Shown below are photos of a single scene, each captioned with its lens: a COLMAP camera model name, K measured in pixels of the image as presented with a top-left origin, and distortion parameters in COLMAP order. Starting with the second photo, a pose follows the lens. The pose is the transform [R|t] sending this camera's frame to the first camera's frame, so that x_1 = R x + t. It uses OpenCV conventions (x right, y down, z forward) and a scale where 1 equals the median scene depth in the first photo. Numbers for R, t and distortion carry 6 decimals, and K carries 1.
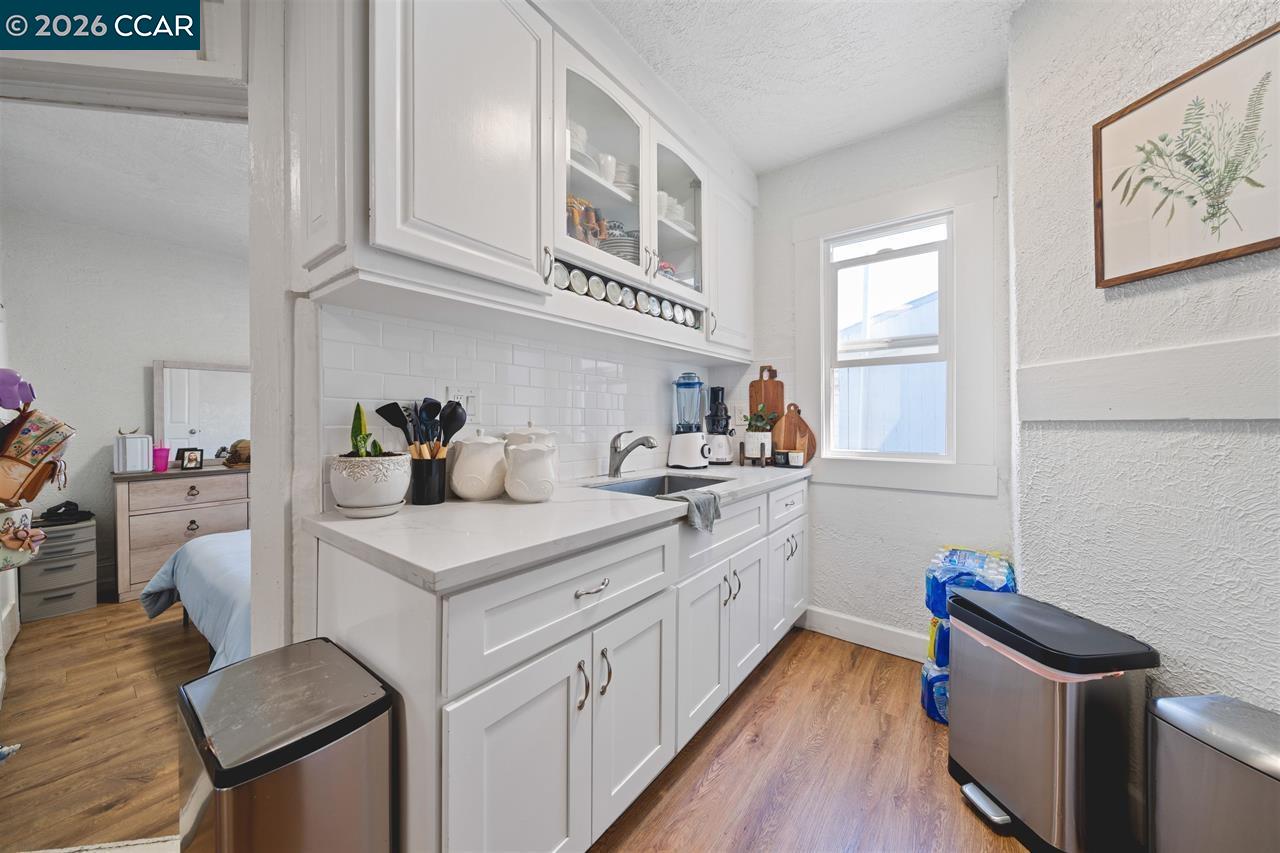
lens RADIAL K [[448.4, 0, 642.5], [0, 448.4, 422.7], [0, 0, 1]] dist [-0.000722, 0.000047]
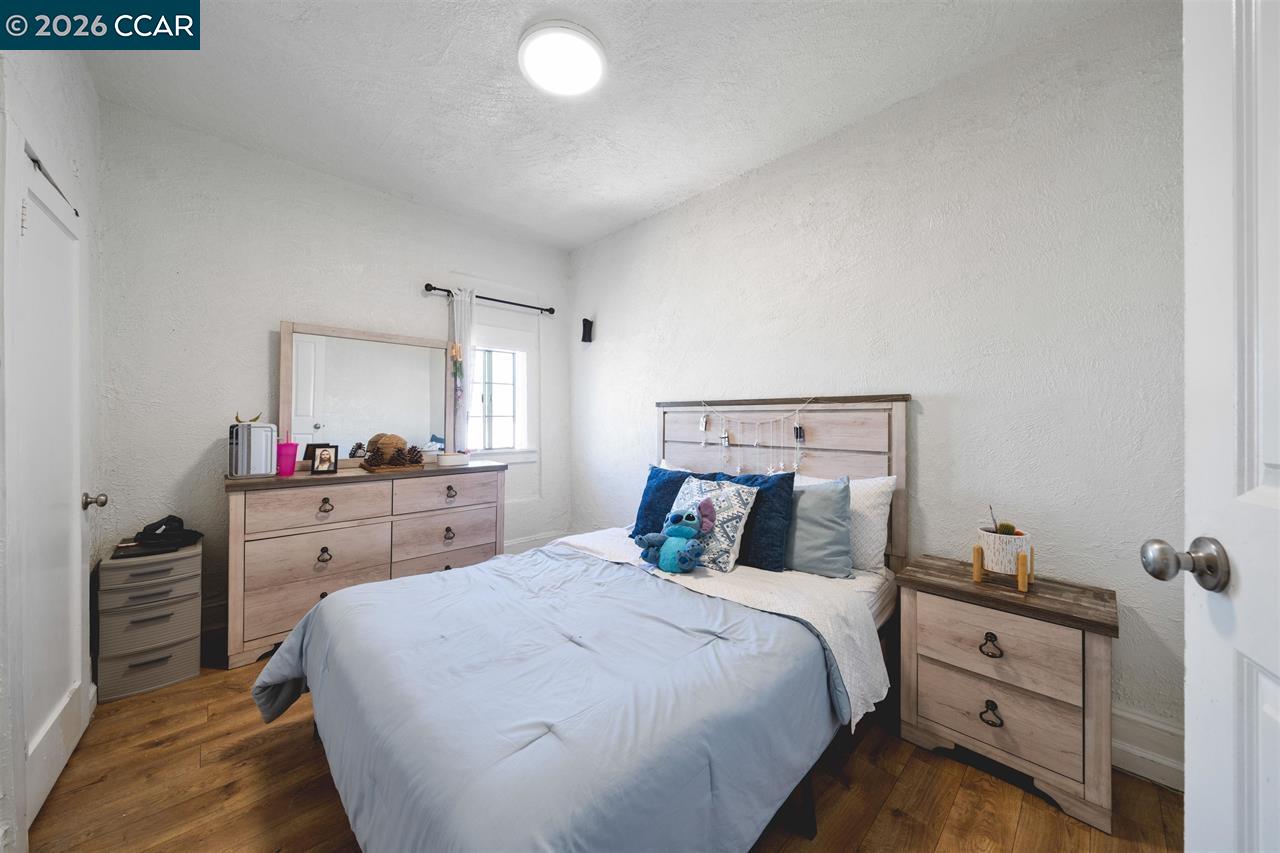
lens RADIAL K [[448.3, 0, 641.8], [0, 448.3, 419.4], [0, 0, 1]] dist [-0.001815, -0.000425]
pose [[0.989055, 0.008365, -0.147309, -0.432421], [-0.011135, 0.999776, -0.017991, 0.027407], [0.147126, 0.019434, 0.988927, 0.396559]]
